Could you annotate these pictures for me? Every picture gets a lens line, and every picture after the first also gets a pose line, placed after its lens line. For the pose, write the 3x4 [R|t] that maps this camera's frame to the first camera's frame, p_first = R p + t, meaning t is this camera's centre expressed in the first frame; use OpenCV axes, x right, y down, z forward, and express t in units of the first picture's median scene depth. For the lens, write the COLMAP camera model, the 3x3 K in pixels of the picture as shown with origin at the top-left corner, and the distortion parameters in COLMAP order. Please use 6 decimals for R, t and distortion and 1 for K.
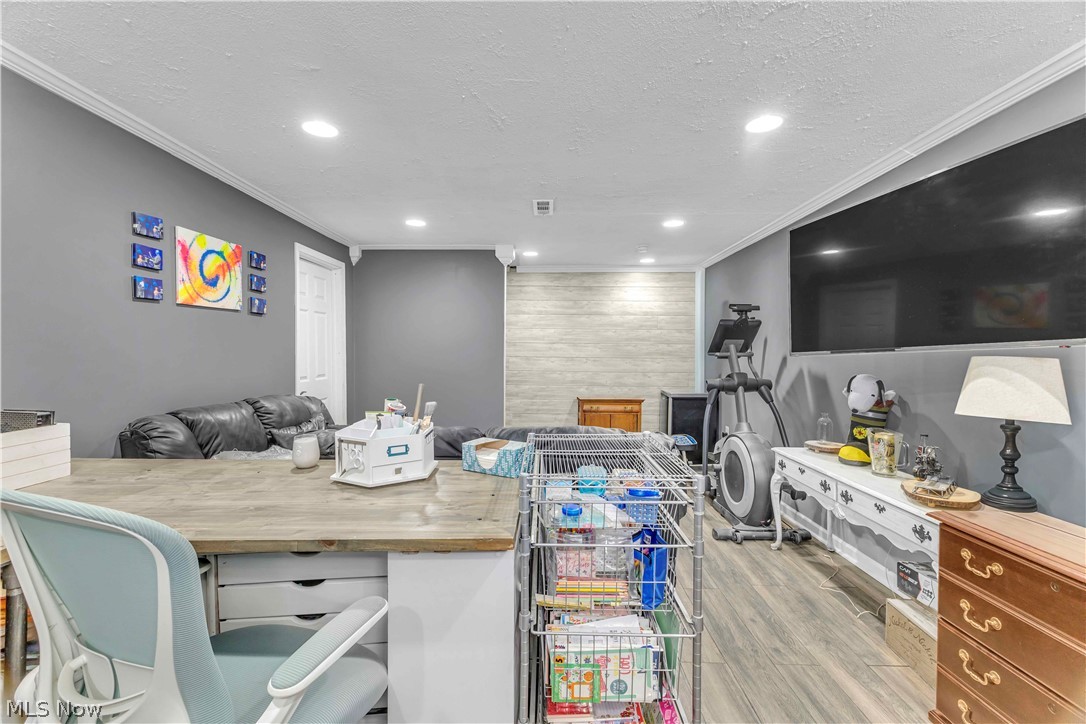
lens RADIAL K [[474.5, 0, 542.9], [0, 474.5, 359.9], [0, 0, 1]] dist [0.000578, 0.000045]
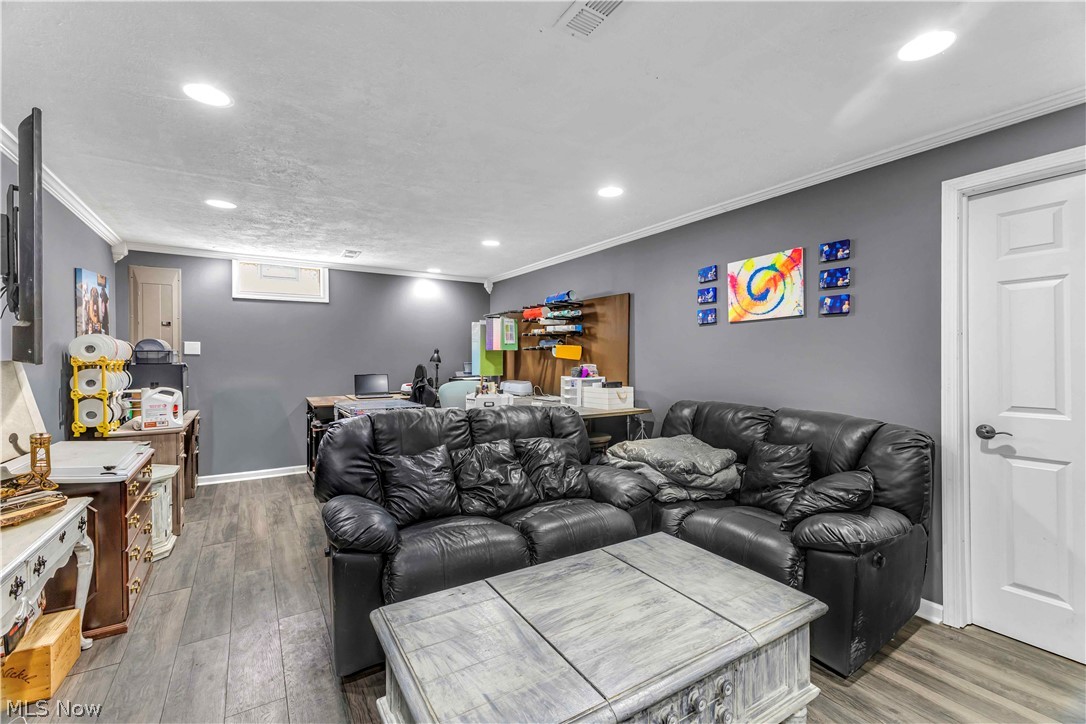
lens RADIAL K [[474.5, 0, 545.0], [0, 474.5, 361.7], [0, 0, 1]] dist [0.000578, 0.000045]
pose [[-0.848932, -0.005447, -0.528475, 0.320323], [-0.017136, 0.999705, 0.017222, -0.020699], [0.528225, 0.023676, -0.848774, 1.657350]]
